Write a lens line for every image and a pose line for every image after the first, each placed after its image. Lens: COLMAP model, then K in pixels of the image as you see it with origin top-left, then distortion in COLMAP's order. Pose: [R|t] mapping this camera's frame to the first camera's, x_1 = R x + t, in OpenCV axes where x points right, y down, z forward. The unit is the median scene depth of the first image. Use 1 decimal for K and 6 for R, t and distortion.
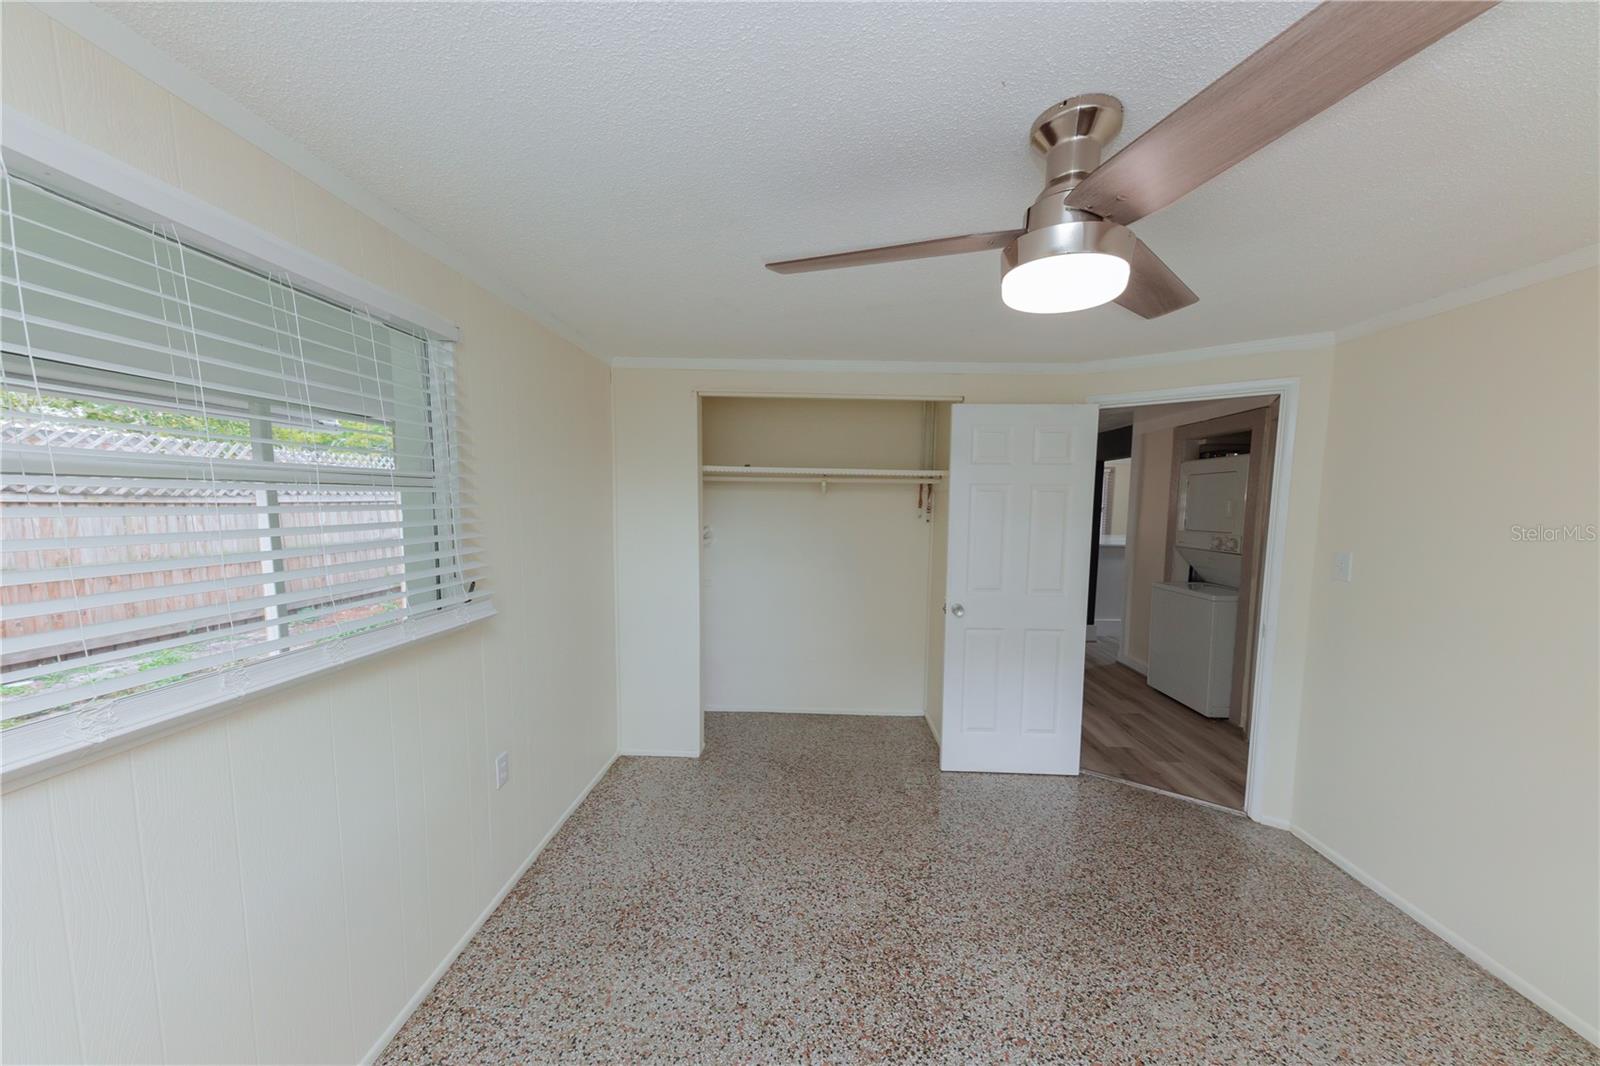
lens RADIAL K [[555.1, 0, 802.1], [0, 555.1, 538.4], [0, 0, 1]] dist [0.009725, -0.000659]
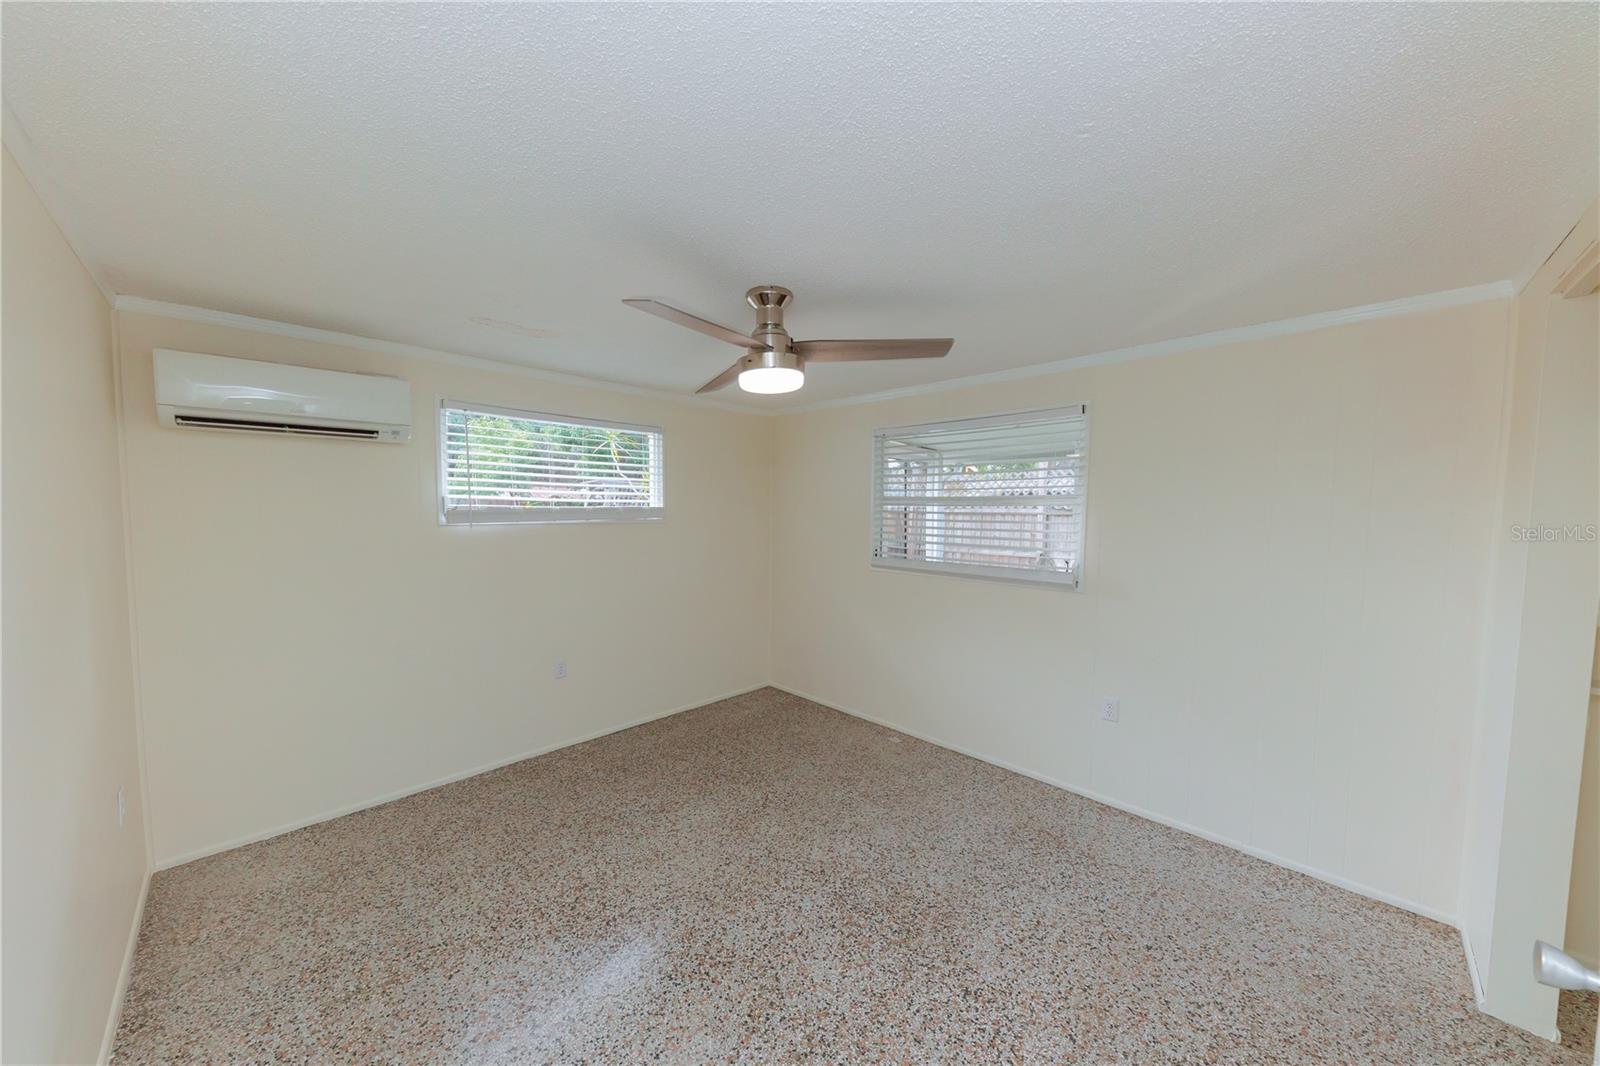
lens RADIAL K [[555.1, 0, 801.1], [0, 555.1, 525.8], [0, 0, 1]] dist [0.009725, -0.000659]
pose [[-0.679229, 0.002522, -0.733922, 1.100039], [-0.067272, 0.995571, 0.065680, -0.078260], [0.730837, 0.093984, -0.676051, 1.509777]]
